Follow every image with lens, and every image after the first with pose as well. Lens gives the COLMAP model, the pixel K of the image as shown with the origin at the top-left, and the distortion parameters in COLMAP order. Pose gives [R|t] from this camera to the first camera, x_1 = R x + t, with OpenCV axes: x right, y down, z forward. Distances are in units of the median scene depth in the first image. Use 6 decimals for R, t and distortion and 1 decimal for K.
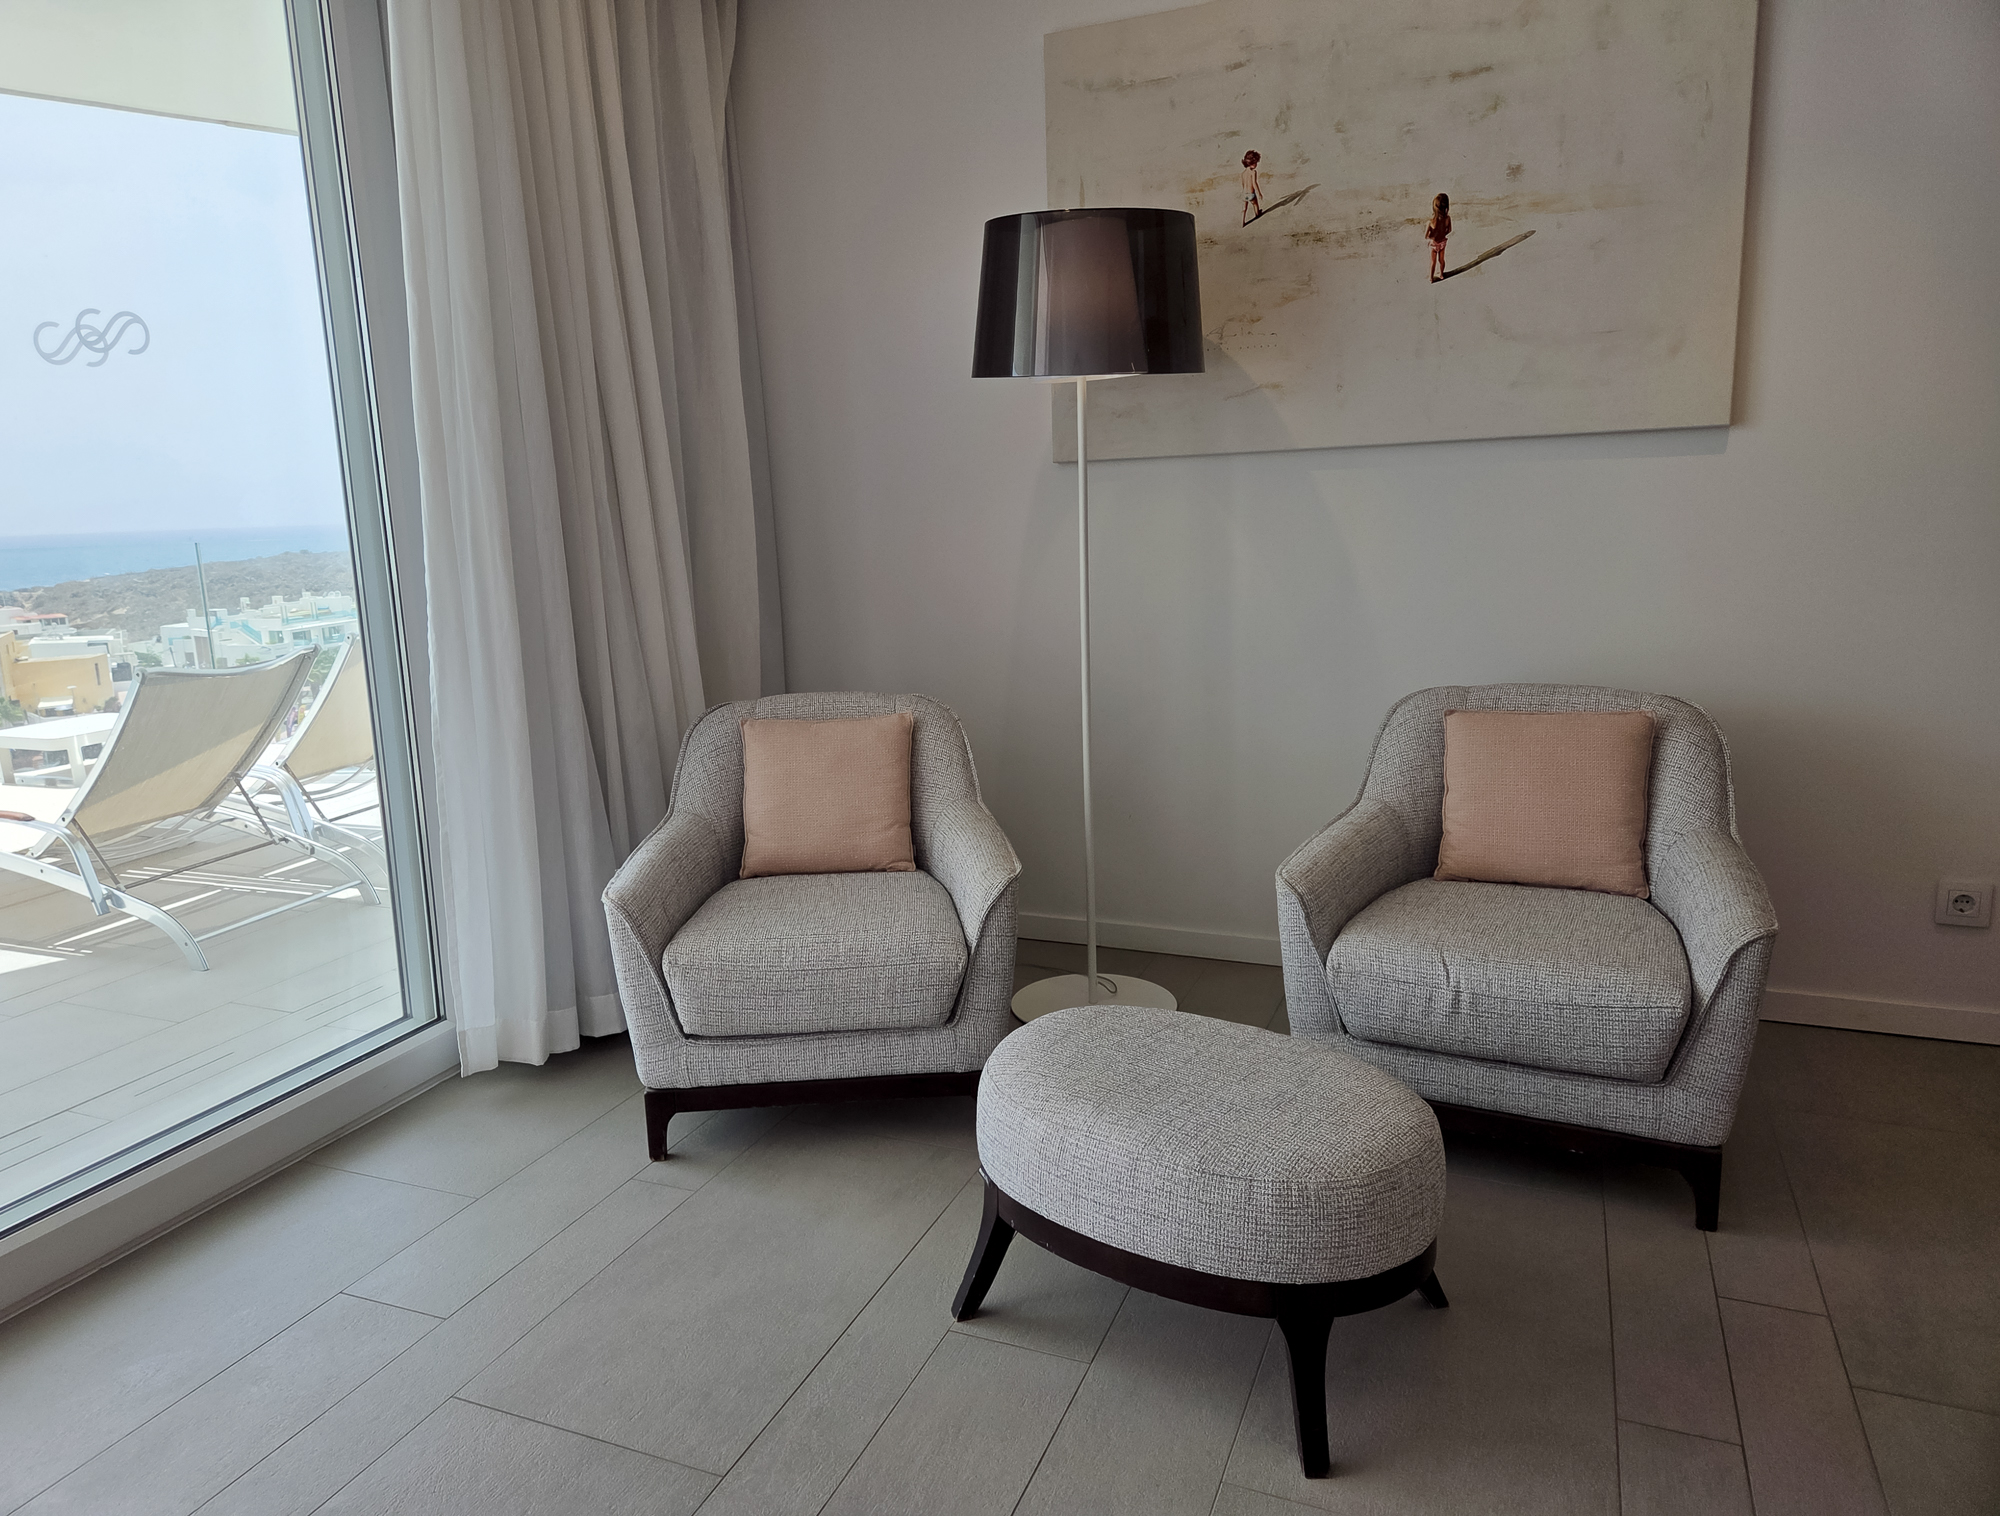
lens RADIAL K [[1367.8, 0, 960.4], [0, 1367.8, 758.7], [0, 0, 1]] dist [0.031092, -0.001598]
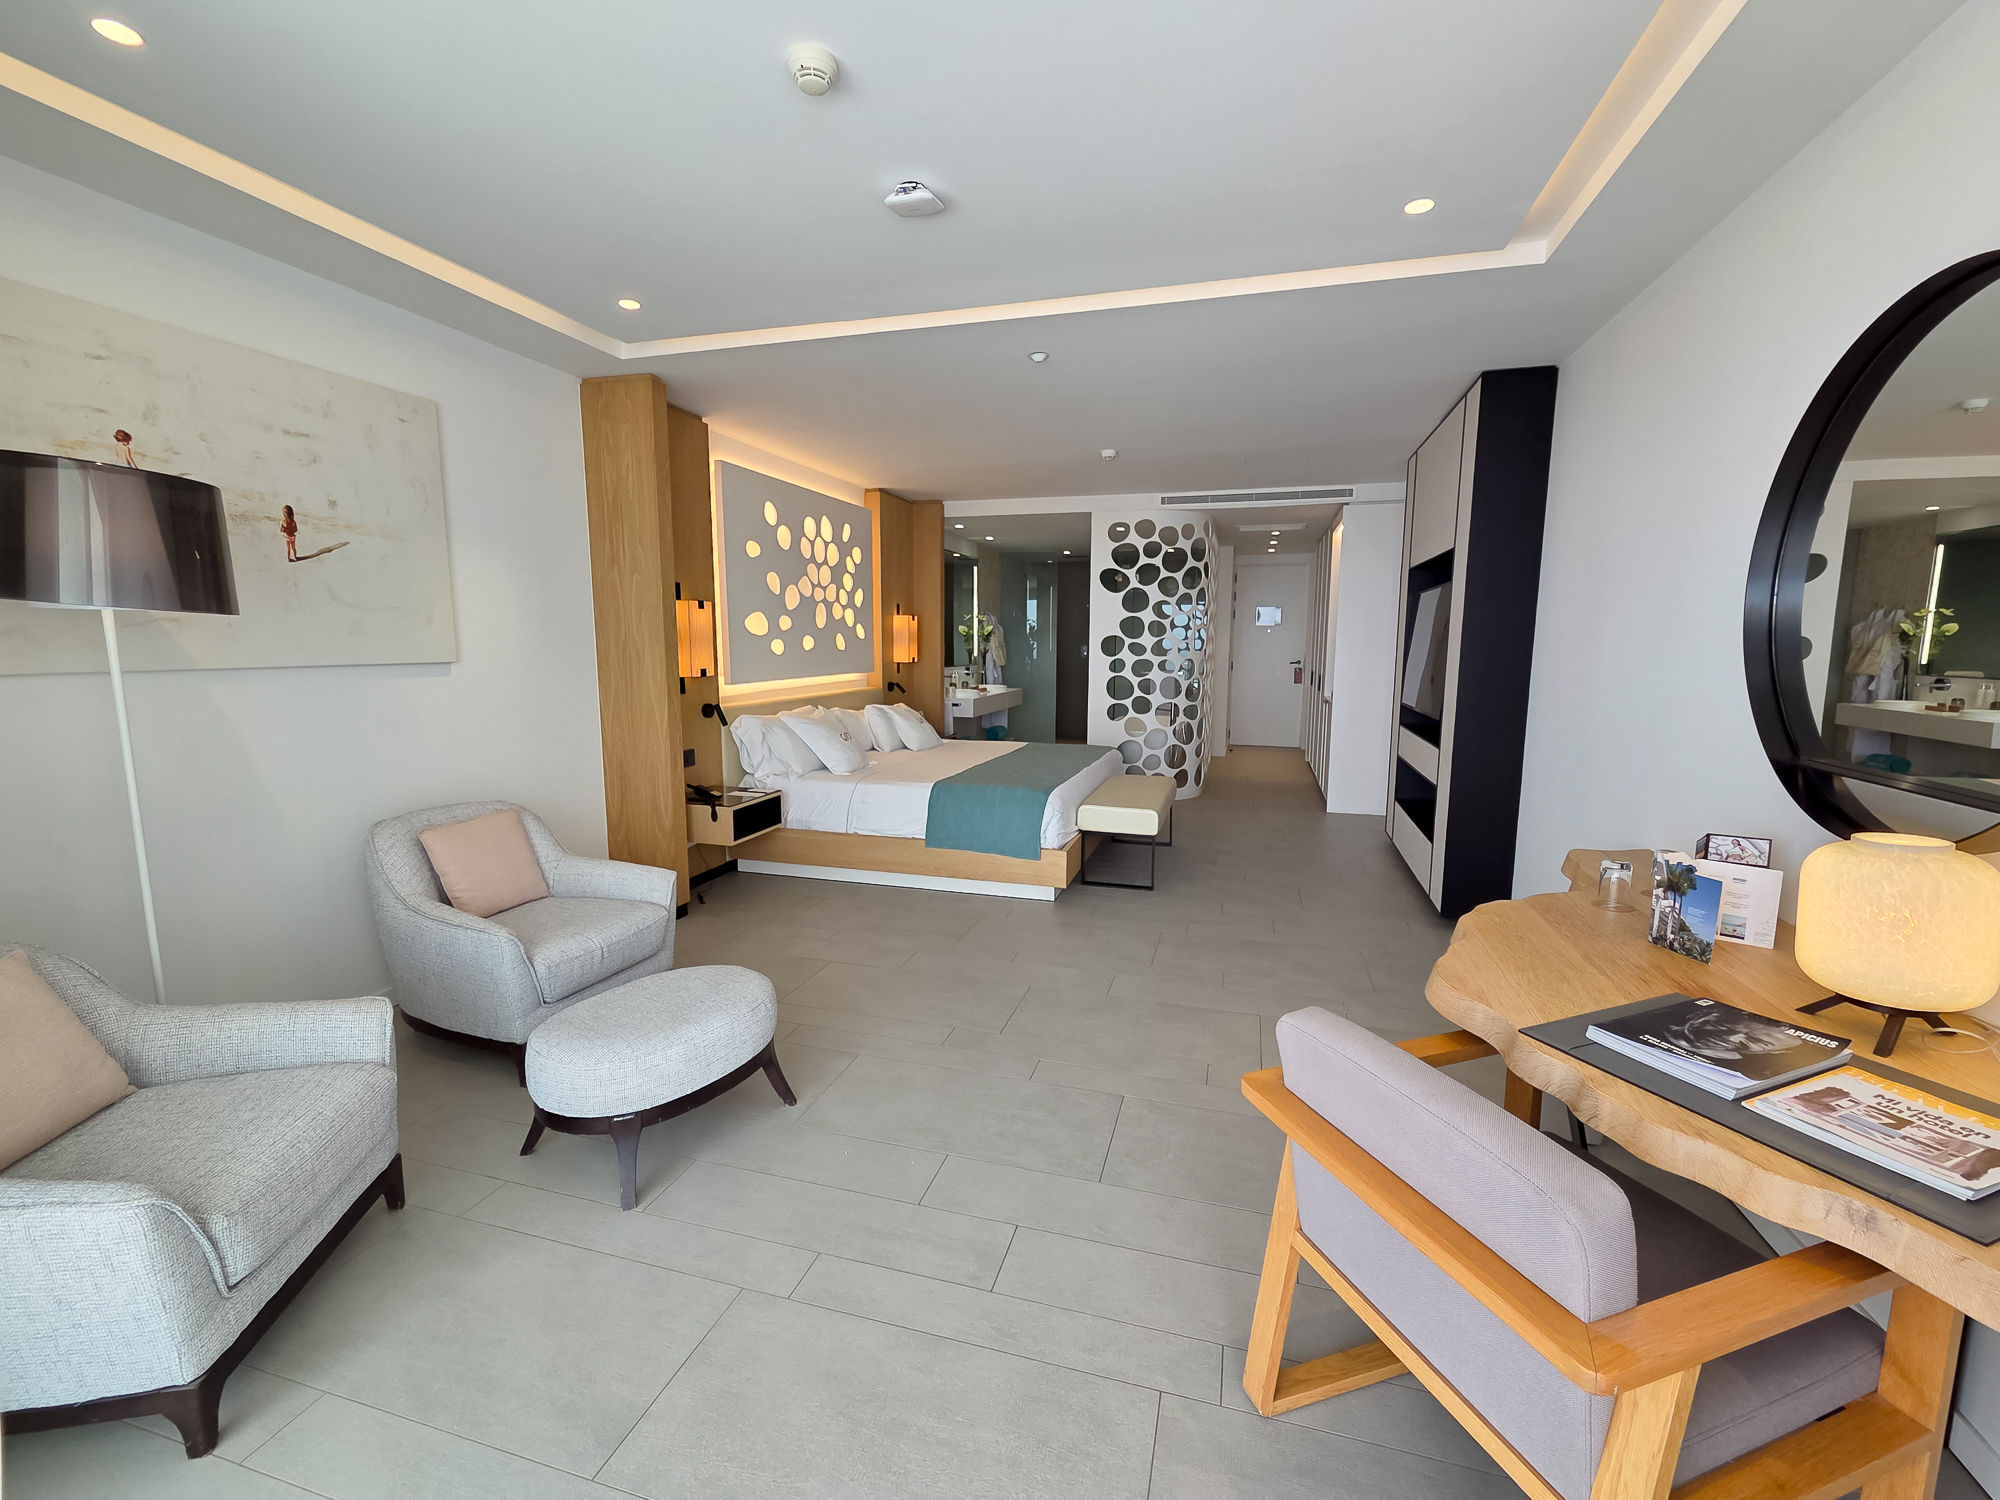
lens RADIAL K [[866.7, 0, 1000.0], [0, 866.7, 750.0], [0, 0, 1]] dist [0.014003, -0.000048]
pose [[-0.128630, -0.091133, 0.987496, -0.715182], [0.186121, 0.975855, 0.114303, -0.113447], [-0.974070, 0.198497, -0.108562, 0.398889]]
